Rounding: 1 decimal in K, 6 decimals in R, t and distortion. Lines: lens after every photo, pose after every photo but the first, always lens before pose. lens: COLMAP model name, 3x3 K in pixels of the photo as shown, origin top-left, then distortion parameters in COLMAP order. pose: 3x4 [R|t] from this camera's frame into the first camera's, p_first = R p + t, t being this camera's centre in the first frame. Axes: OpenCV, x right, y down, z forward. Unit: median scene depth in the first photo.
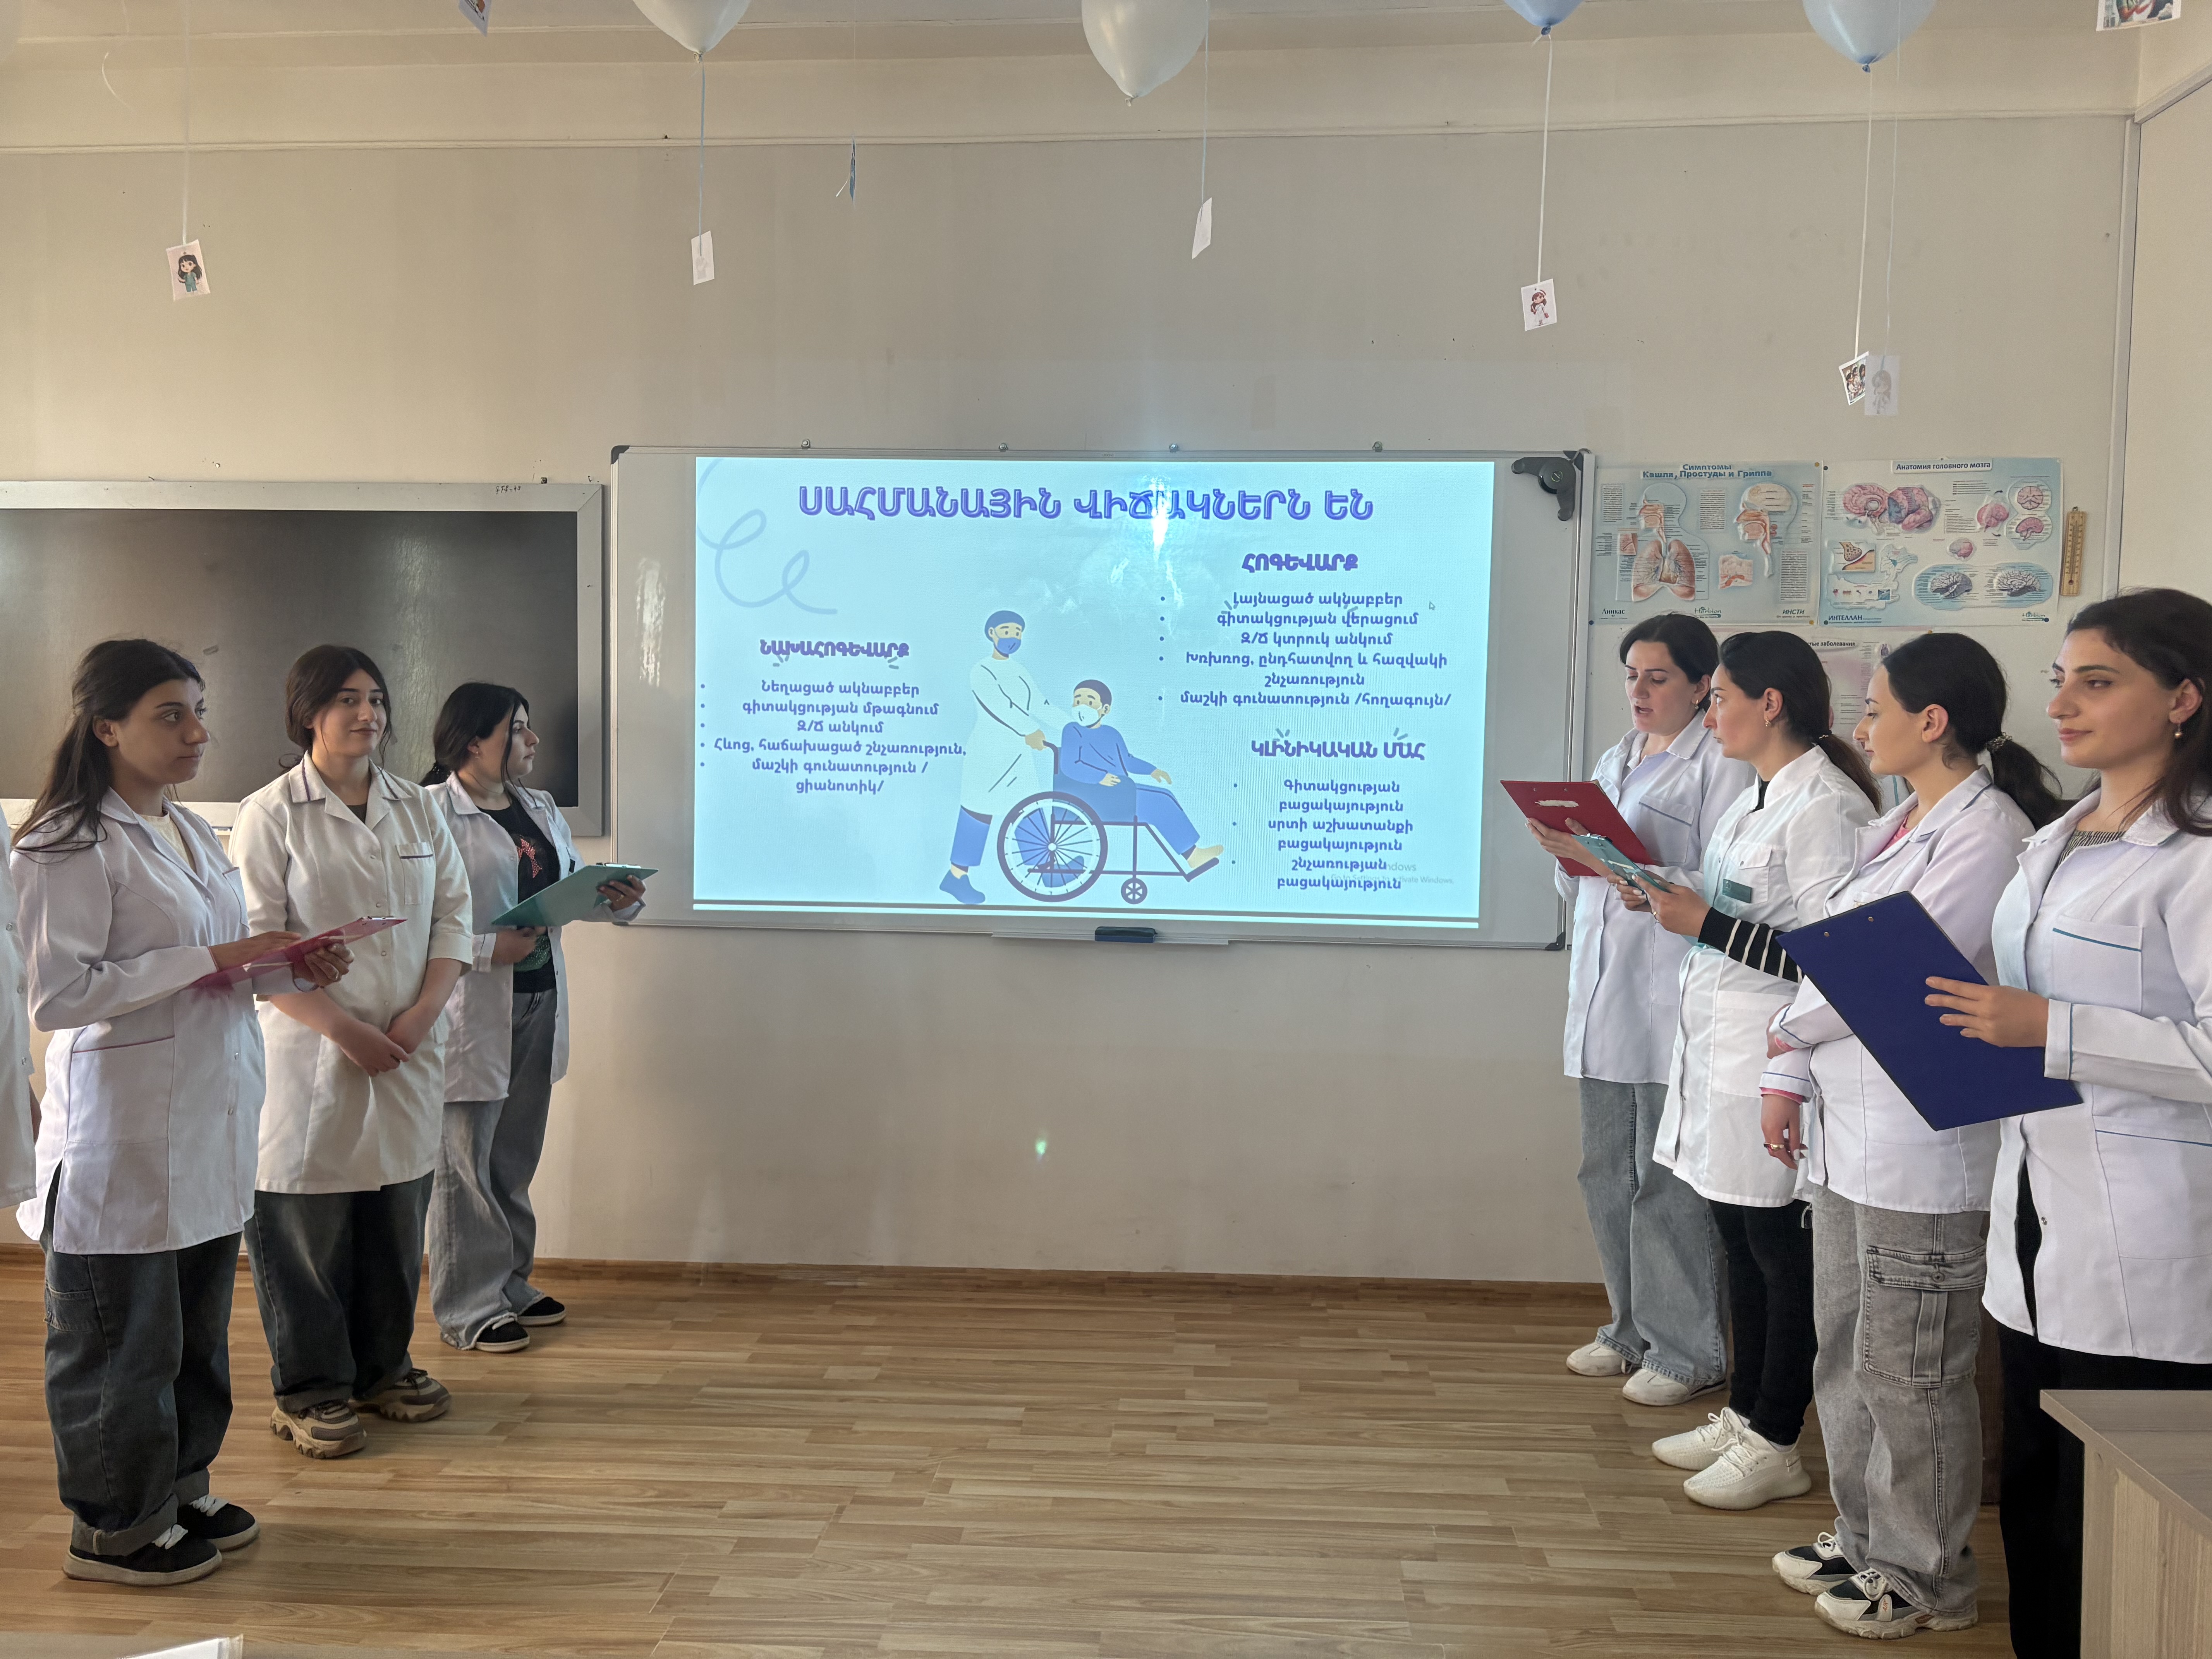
lens RADIAL K [[1655.6, 0, 1101.6], [0, 1655.6, 832.8], [0, 0, 1]] dist [0.025703, -0.007528]
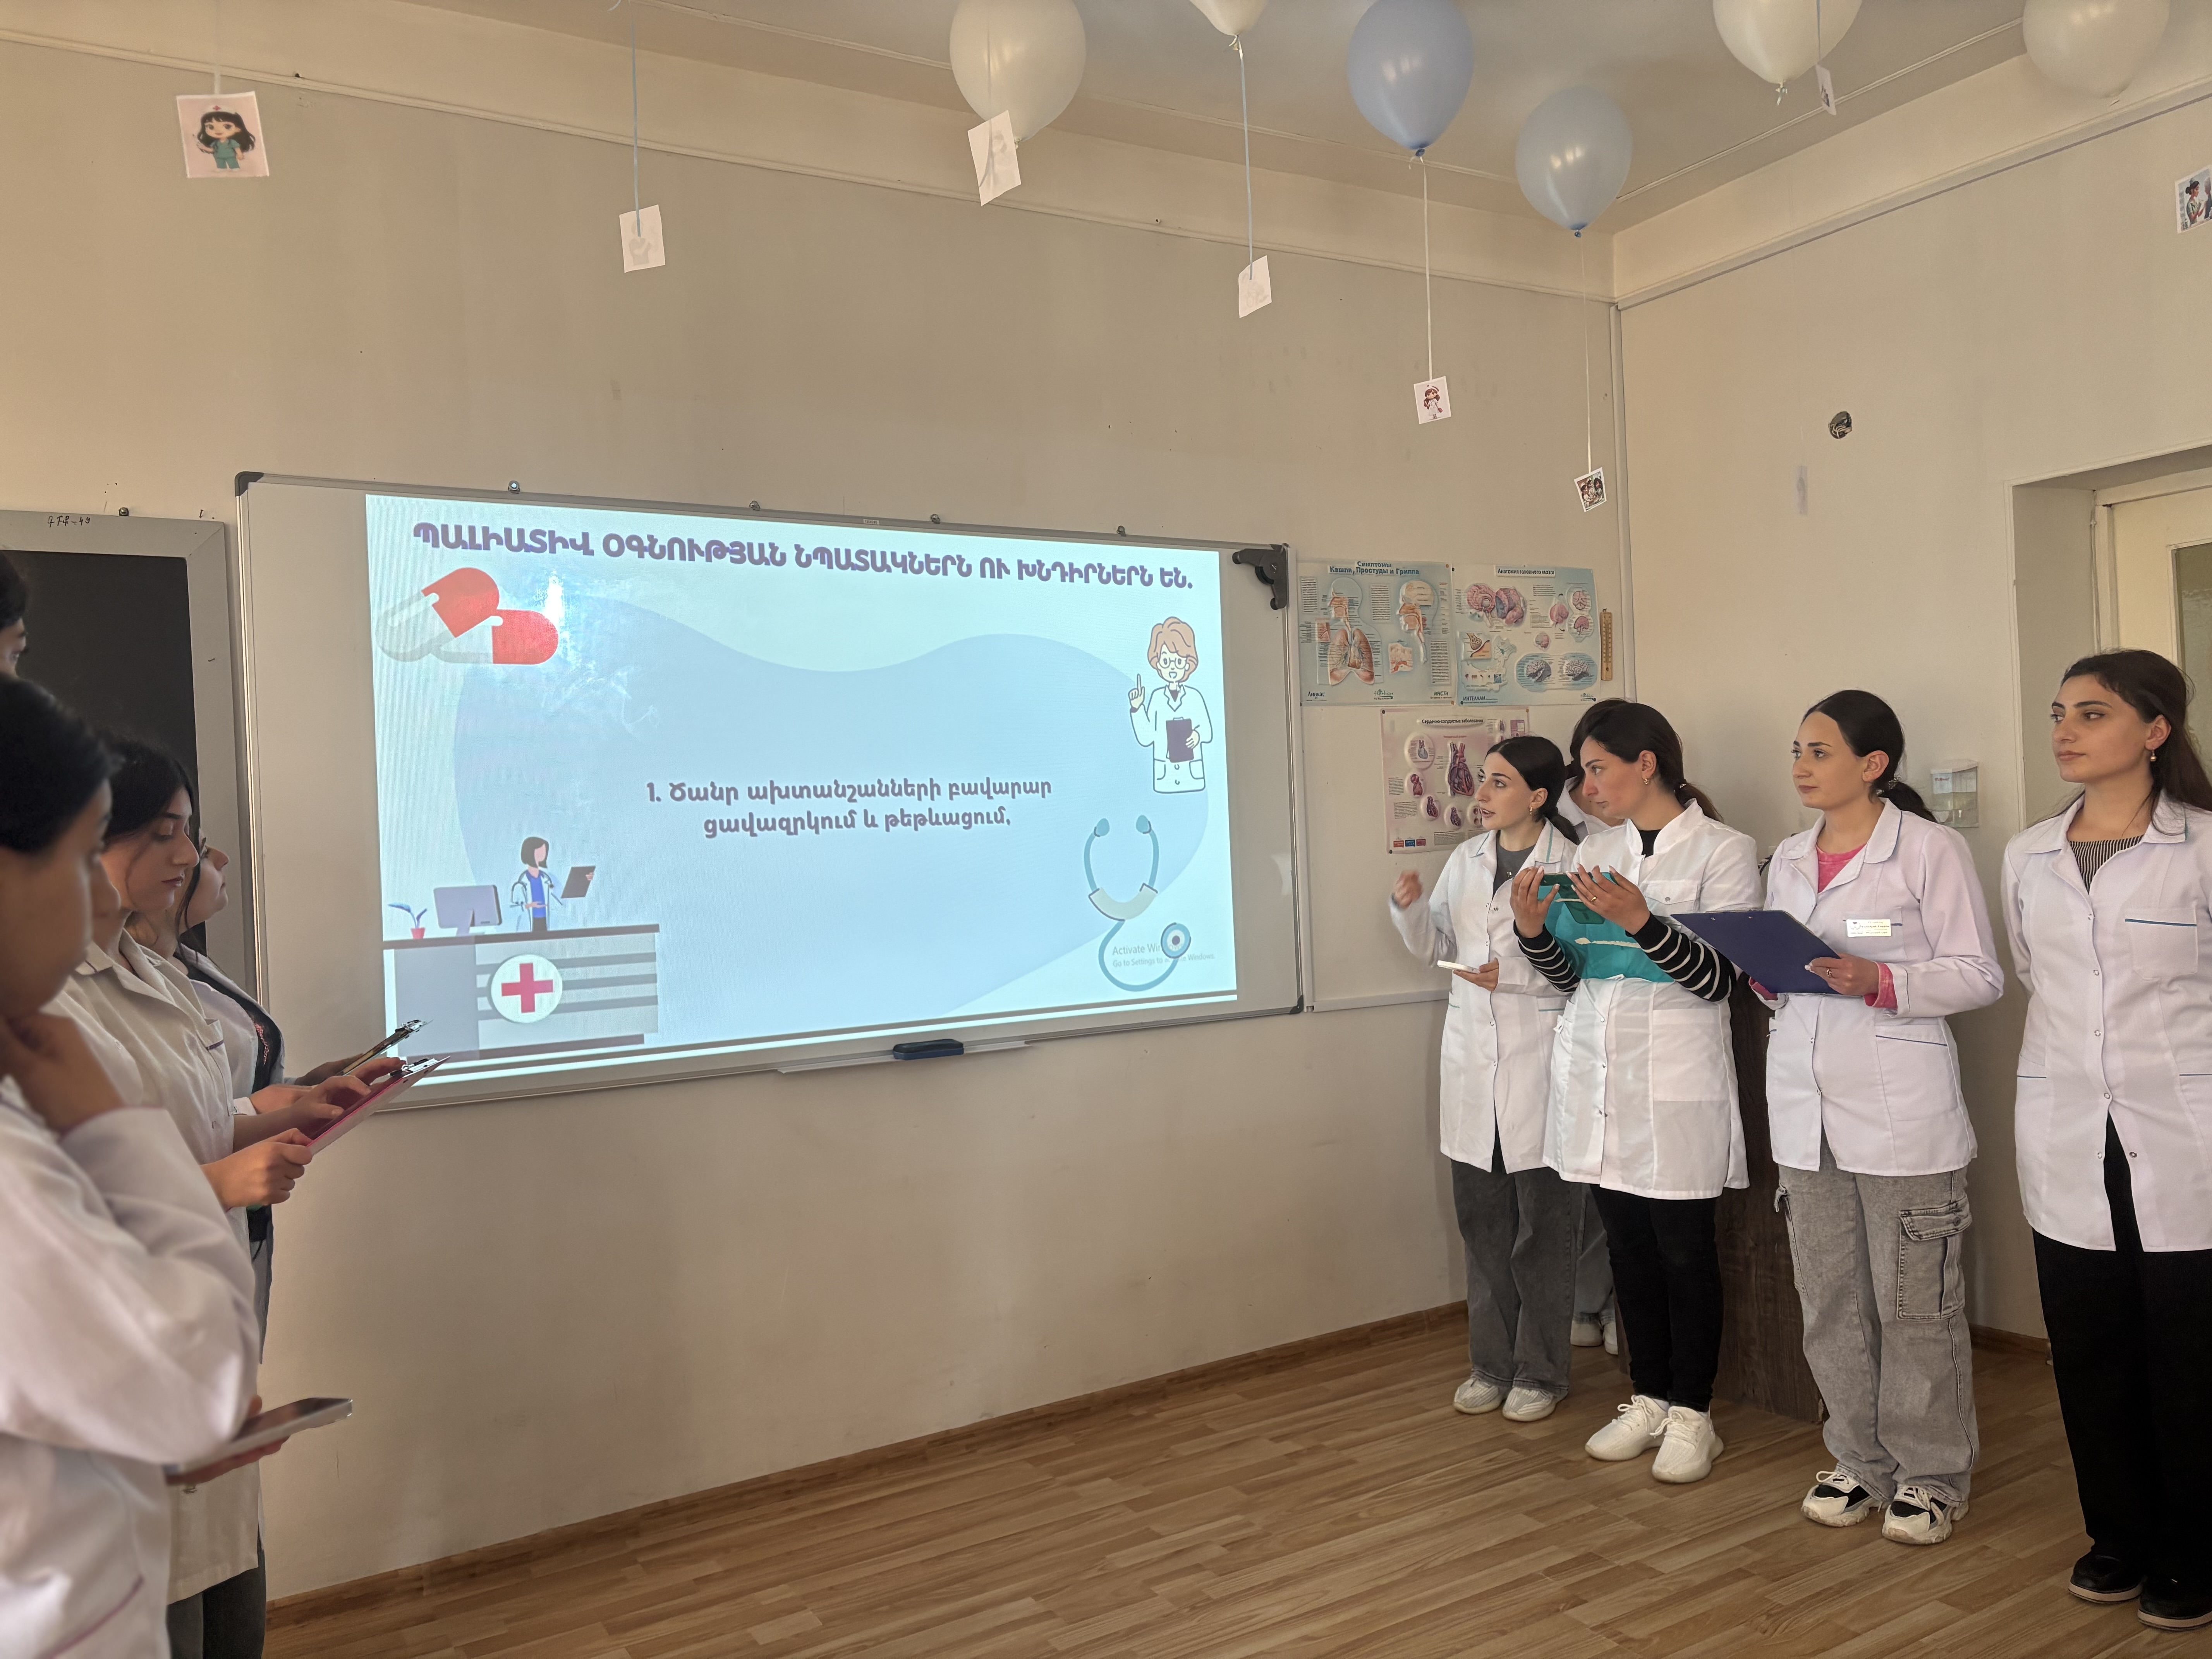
lens RADIAL K [[1655.6, 0, 1087.4], [0, 1655.6, 838.3], [0, 0, 1]] dist [0.025703, -0.007528]
pose [[0.828838, -0.048946, 0.557343, -0.441358], [0.087521, 0.995245, -0.042752, -0.007189], [-0.552600, 0.084214, 0.829181, 0.210322]]
